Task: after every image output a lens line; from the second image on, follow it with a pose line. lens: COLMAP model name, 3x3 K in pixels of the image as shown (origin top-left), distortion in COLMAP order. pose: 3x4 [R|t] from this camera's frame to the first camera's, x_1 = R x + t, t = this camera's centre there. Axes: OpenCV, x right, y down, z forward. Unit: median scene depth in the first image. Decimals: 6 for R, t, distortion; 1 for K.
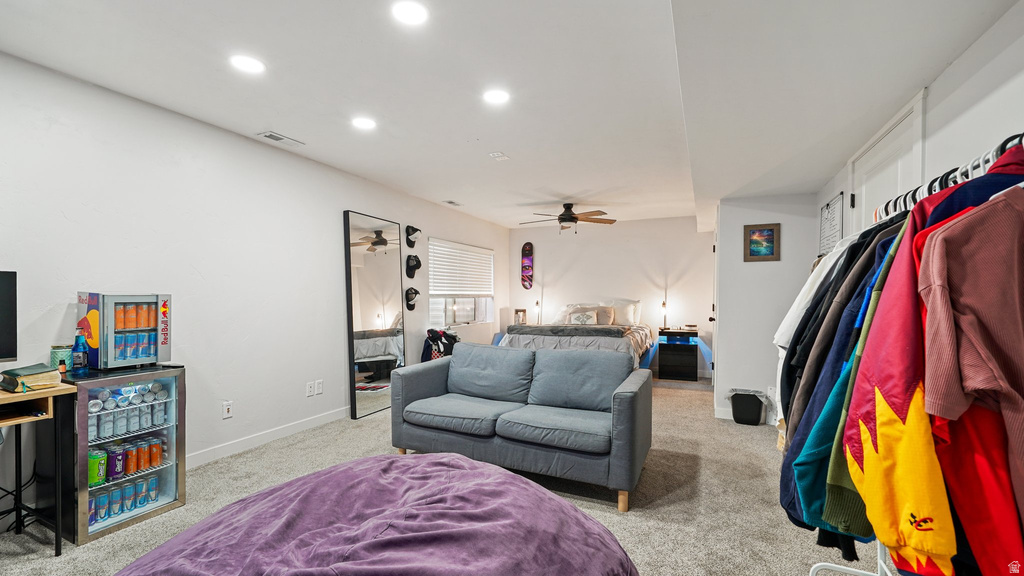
lens RADIAL K [[422.5, 0, 513.4], [0, 422.5, 294.5], [0, 0, 1]] dist [-0.004058, -0.000138]
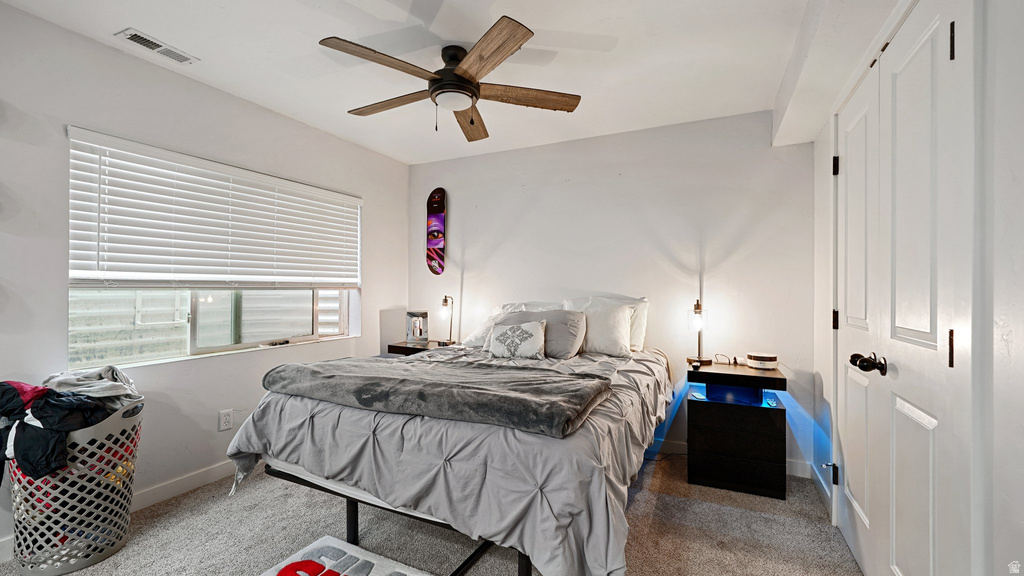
lens RADIAL K [[422.5, 0, 509.1], [0, 422.5, 285.7], [0, 0, 1]] dist [-0.004058, -0.000138]
pose [[0.999229, 0.007413, -0.038543, 0.172844], [-0.007469, 0.999971, -0.001304, 0.002341], [0.038532, 0.001591, 0.999256, 0.543110]]
